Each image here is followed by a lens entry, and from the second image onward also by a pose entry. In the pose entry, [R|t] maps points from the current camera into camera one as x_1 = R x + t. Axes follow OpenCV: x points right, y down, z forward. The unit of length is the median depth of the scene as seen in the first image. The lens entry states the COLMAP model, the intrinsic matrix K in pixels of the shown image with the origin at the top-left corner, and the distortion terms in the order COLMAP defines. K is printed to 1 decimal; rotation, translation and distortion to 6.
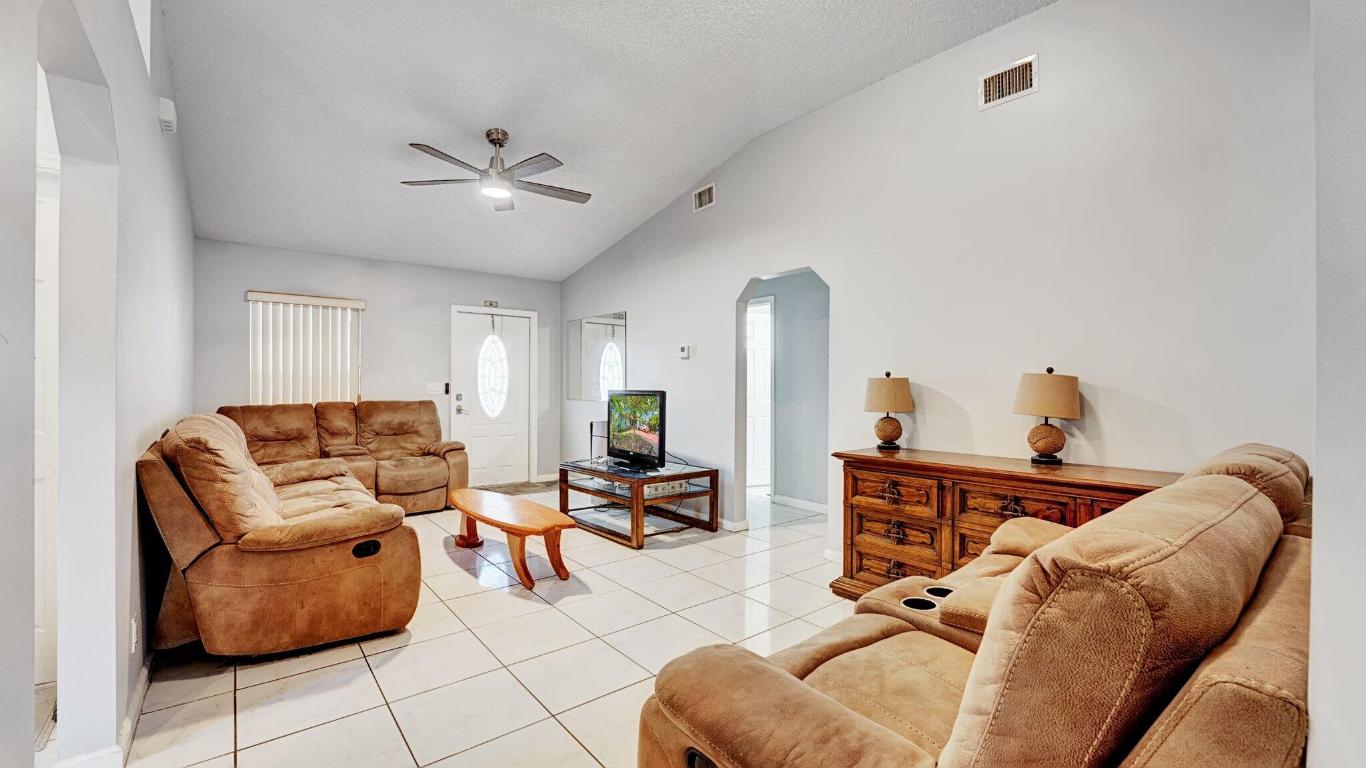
lens RADIAL K [[575.0, 0, 695.0], [0, 575.0, 384.4], [0, 0, 1]] dist [-0.021310, 0.000265]
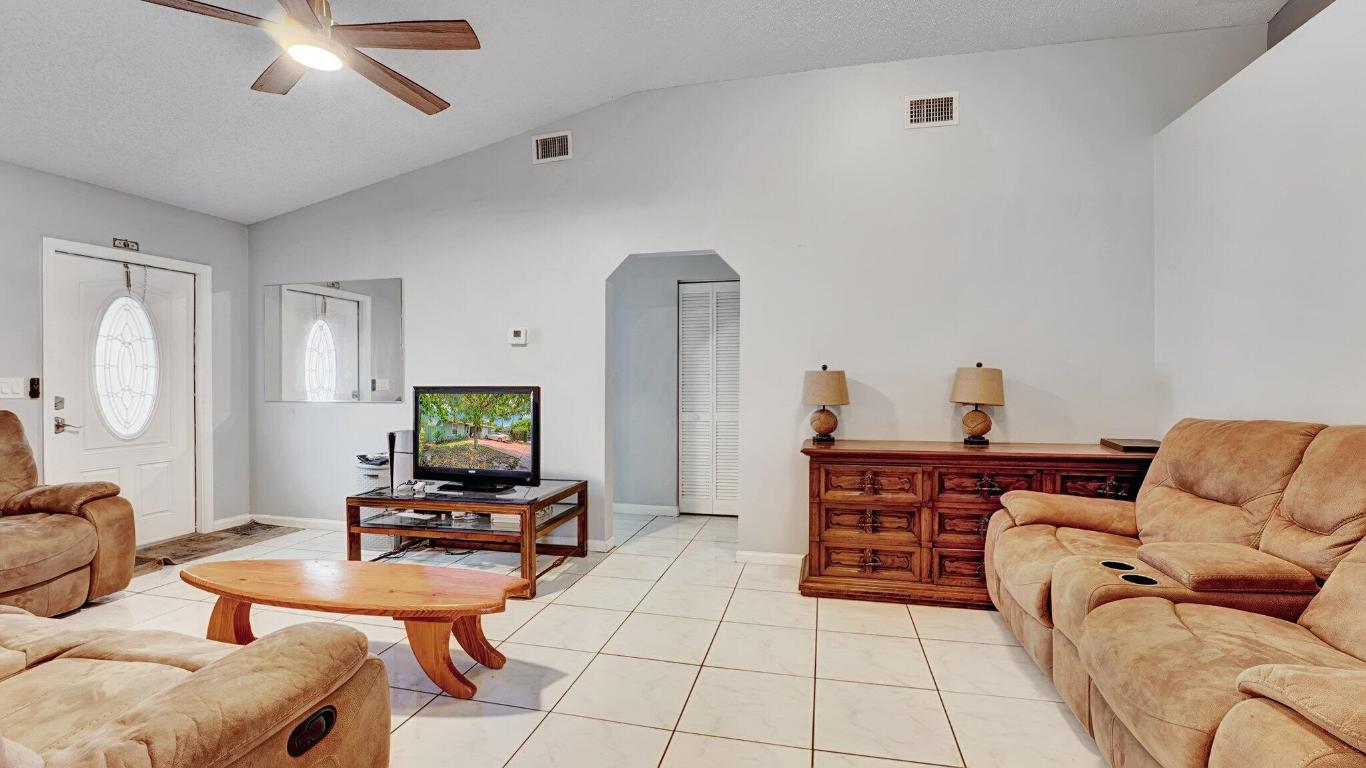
lens RADIAL K [[575.0, 0, 695.0], [0, 575.0, 384.4], [0, 0, 1]] dist [-0.021310, 0.000265]
pose [[0.793818, -0.010934, 0.608057, -0.355378], [0.003958, 0.999910, 0.012813, -0.000736], [-0.608143, -0.007764, 0.793790, 0.260653]]
